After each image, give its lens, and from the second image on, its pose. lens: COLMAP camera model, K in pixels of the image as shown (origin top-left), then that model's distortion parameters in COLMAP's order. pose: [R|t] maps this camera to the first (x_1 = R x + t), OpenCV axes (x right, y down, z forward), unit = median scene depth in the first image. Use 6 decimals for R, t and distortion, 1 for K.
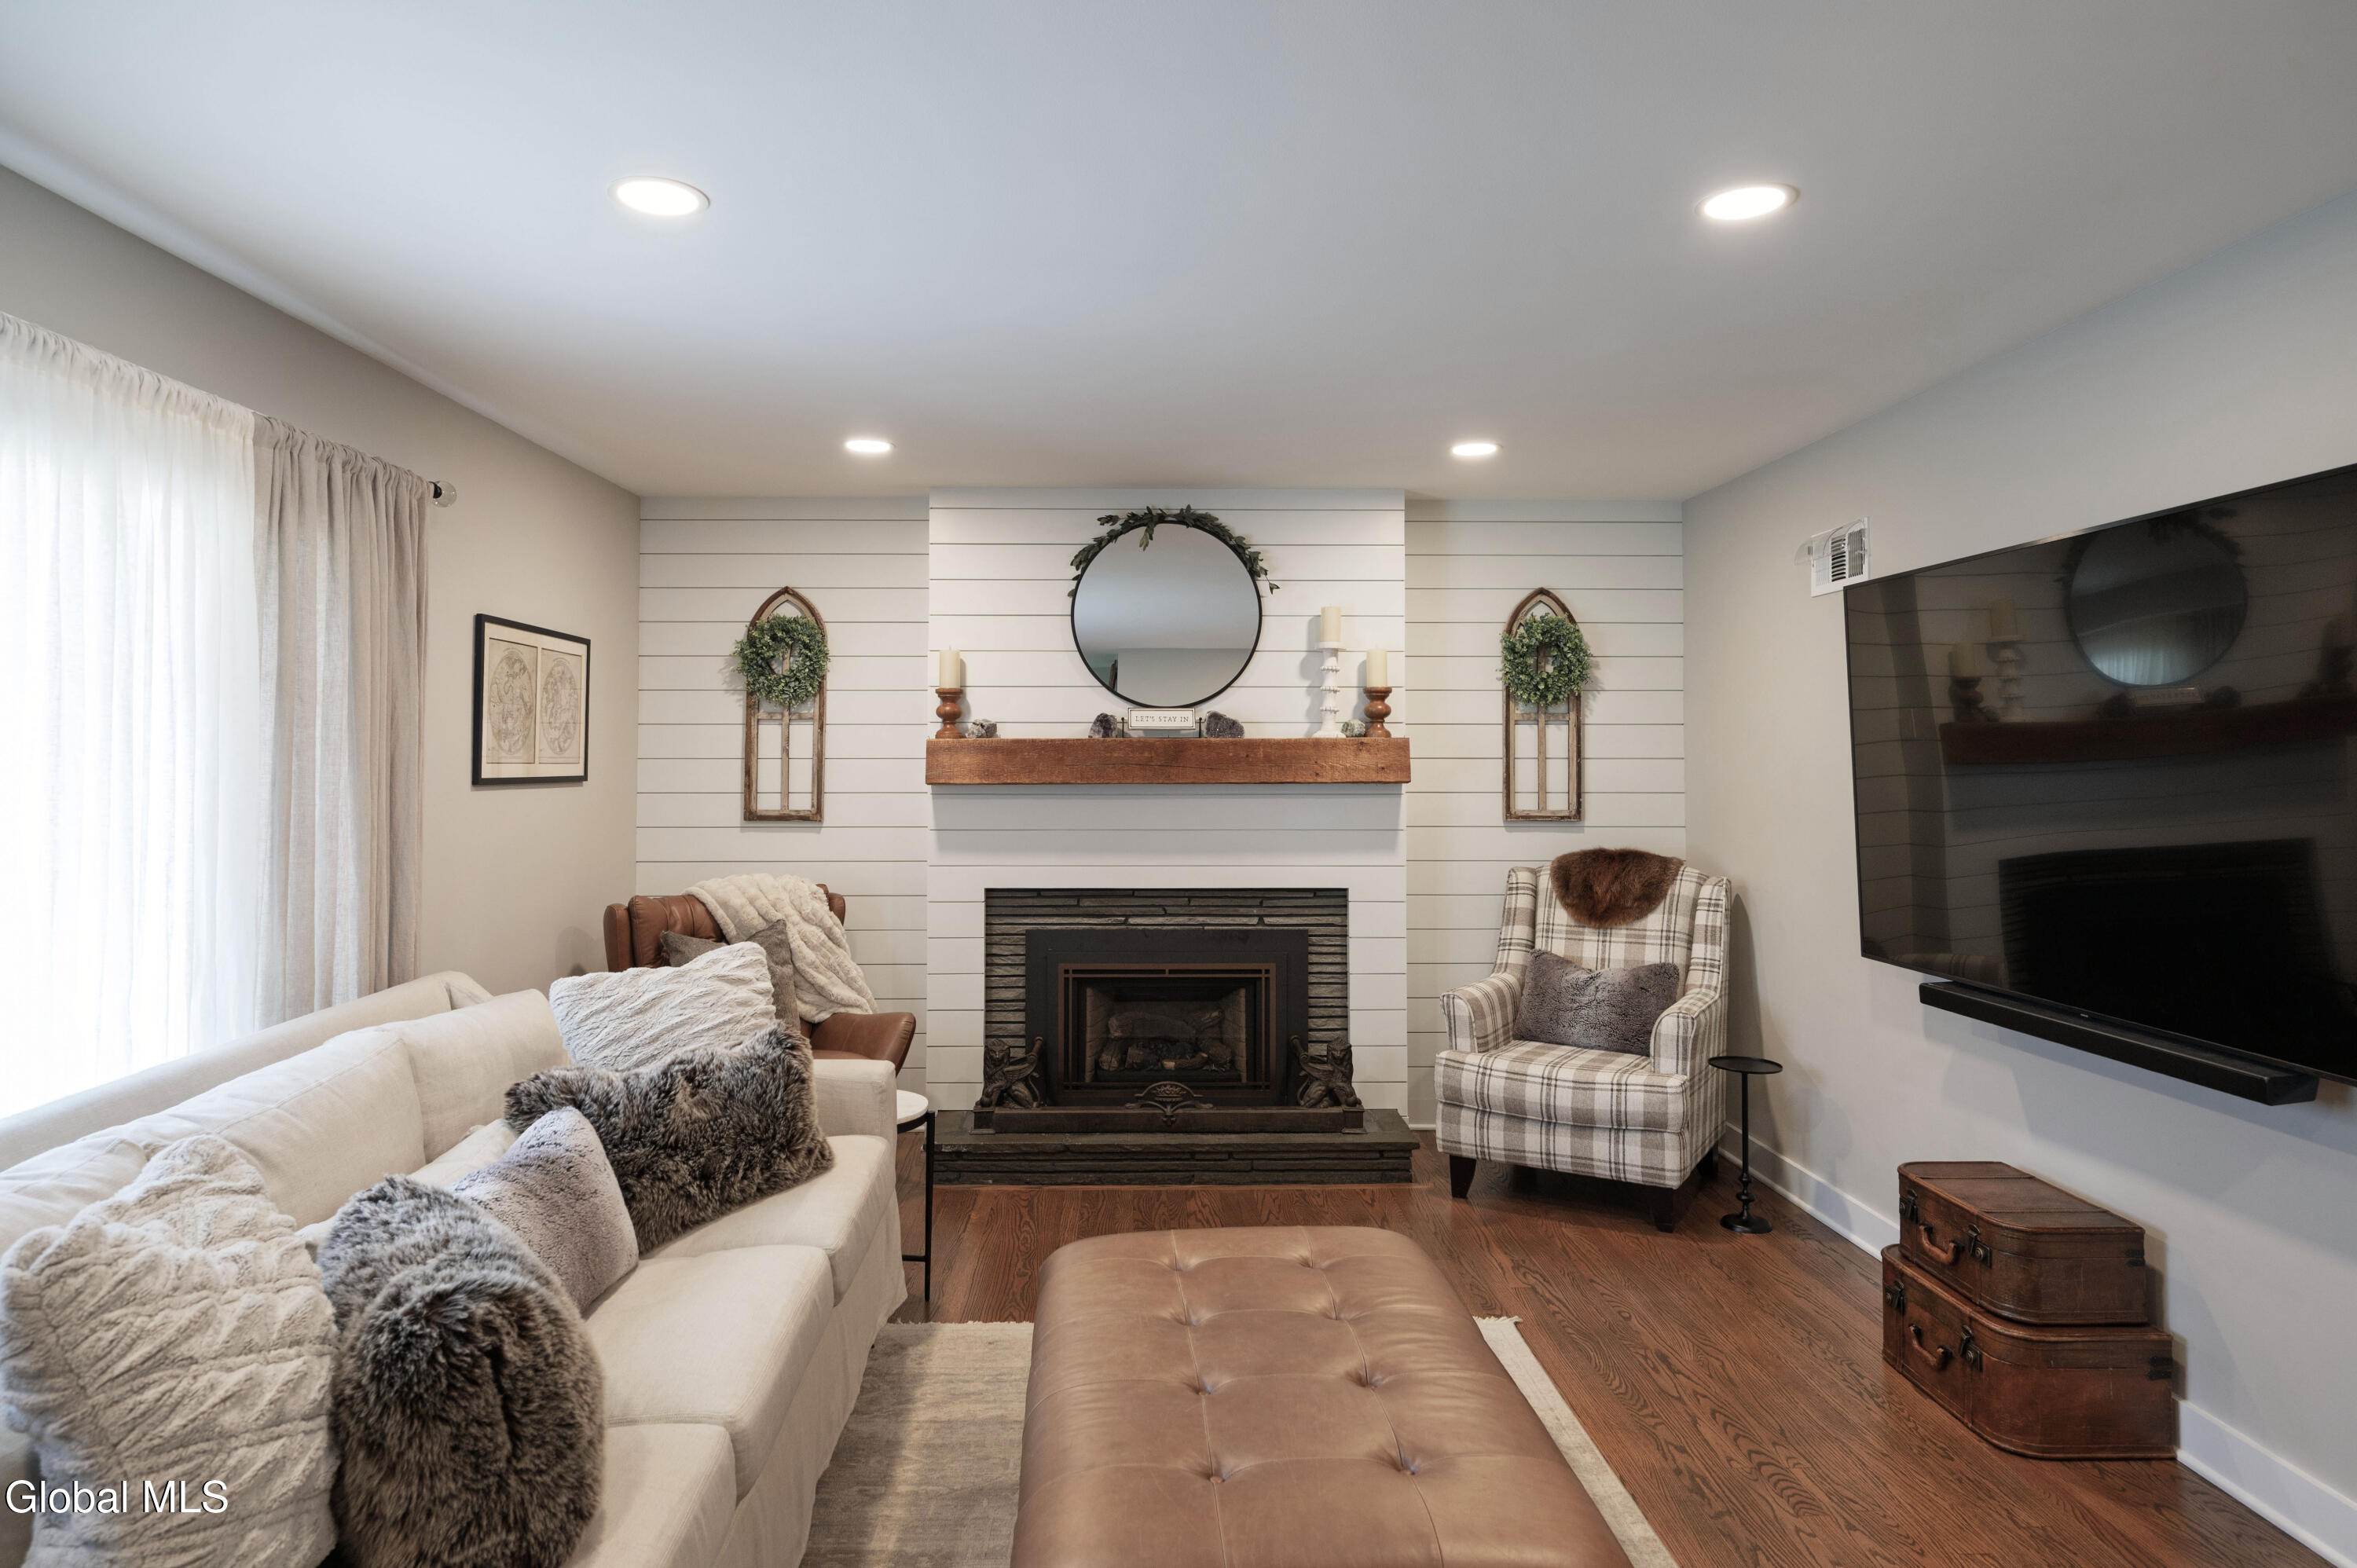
lens RADIAL K [[1413.0, 0, 1130.6], [0, 1413.0, 718.8], [0, 0, 1]] dist [-0.004684, 0.002775]
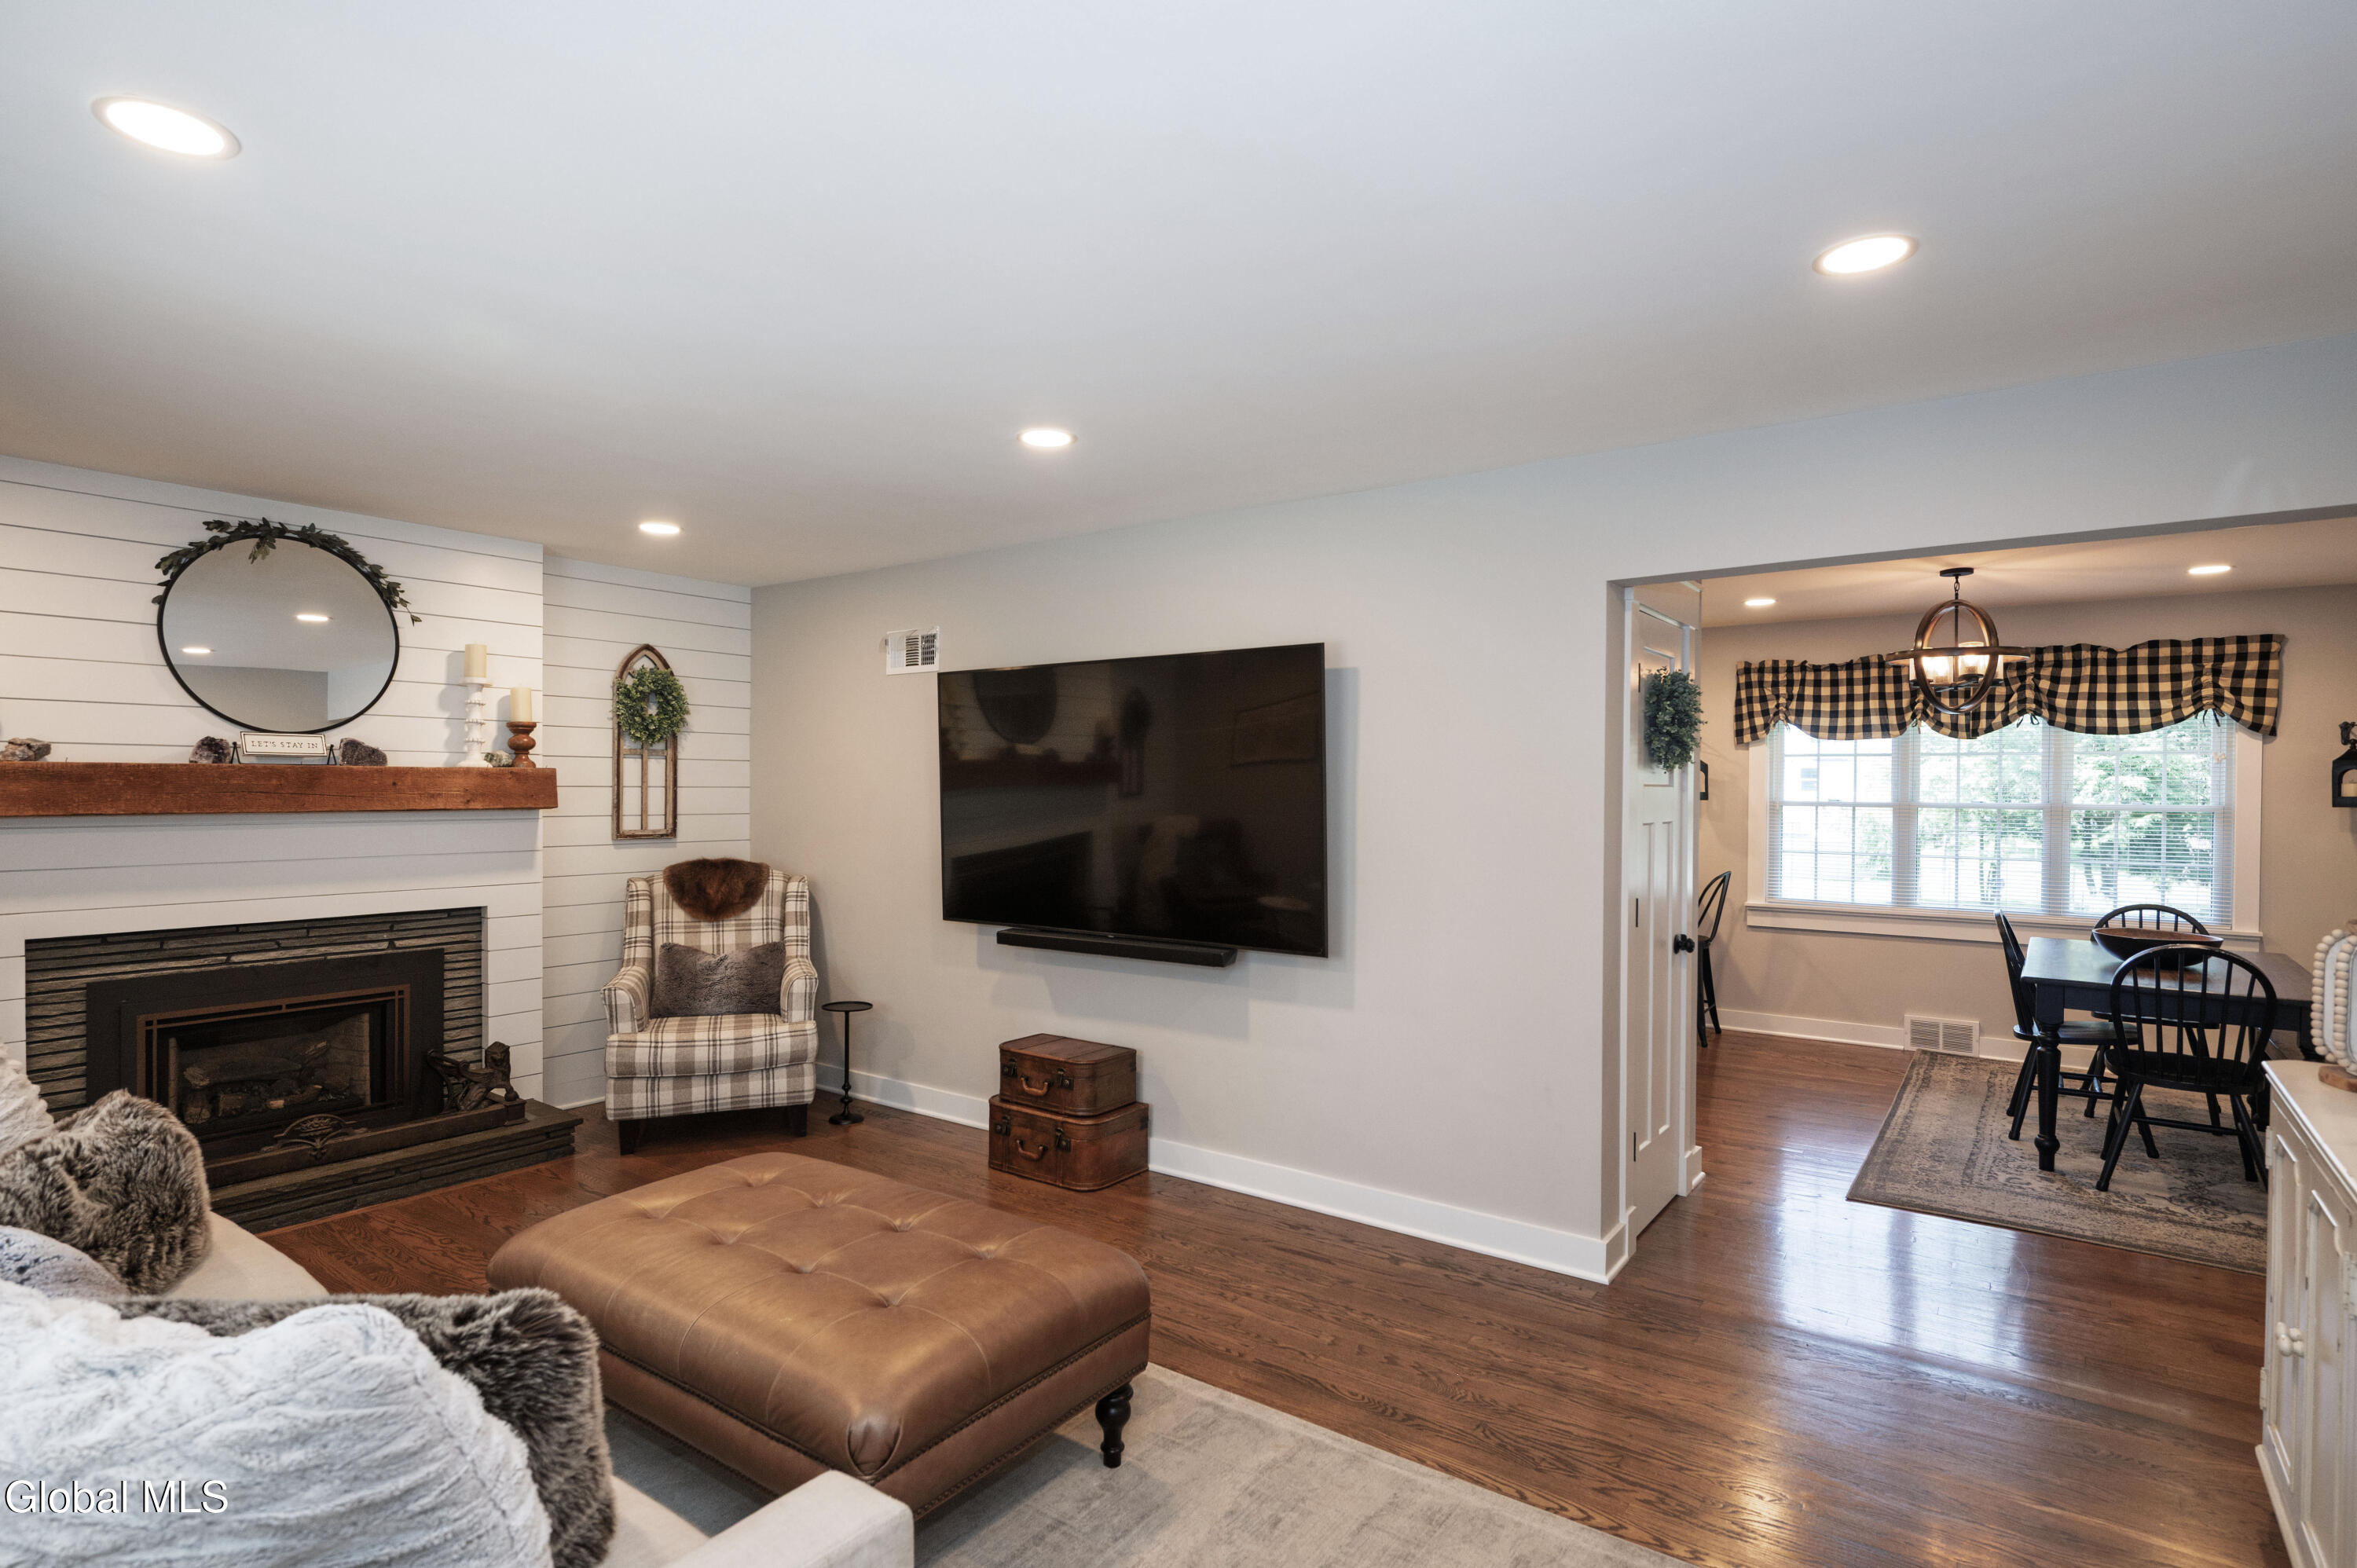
lens RADIAL K [[1186.7, 0, 1170.7], [0, 1186.7, 806.3], [0, 0, 1]] dist [-0.019385, 0.002036]
pose [[0.594328, -0.009880, 0.804162, -0.266372], [-0.025000, 0.999214, 0.030753, 0.002547], [-0.803834, -0.038381, 0.593614, 0.045482]]
